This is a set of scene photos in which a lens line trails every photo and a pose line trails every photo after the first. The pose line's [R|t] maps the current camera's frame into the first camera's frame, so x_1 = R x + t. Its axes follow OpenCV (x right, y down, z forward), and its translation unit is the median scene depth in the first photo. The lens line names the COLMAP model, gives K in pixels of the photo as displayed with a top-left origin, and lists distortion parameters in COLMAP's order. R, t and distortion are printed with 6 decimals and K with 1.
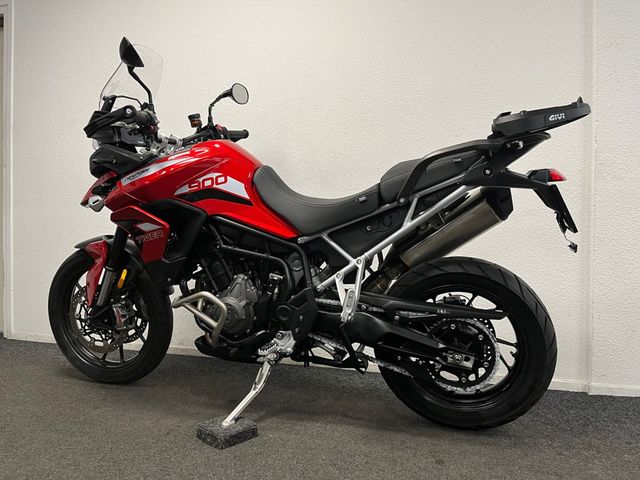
lens RADIAL K [[493.3, 0, 305.6], [0, 493.3, 240.6], [0, 0, 1]] dist [0.043065, -0.025258]
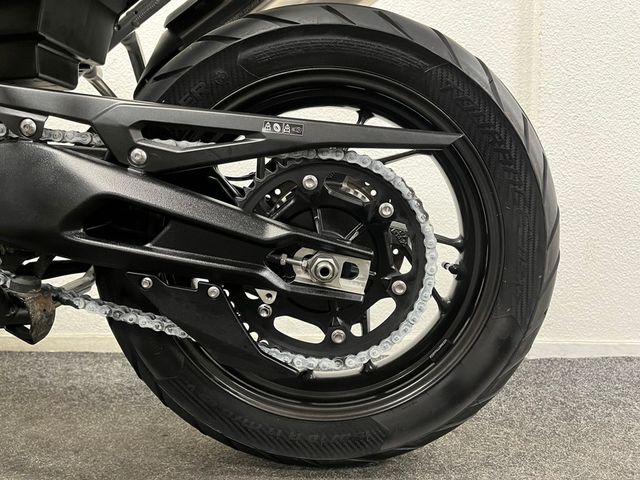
lens RADIAL K [[493.3, 0, 321.9], [0, 493.3, 247.0], [0, 0, 1]] dist [0.043065, -0.025258]
pose [[0.950602, -0.005558, 0.310362, 0.197915], [-0.000832, 0.999790, 0.020453, 0.209360], [-0.310410, -0.019701, 0.950399, 0.668791]]
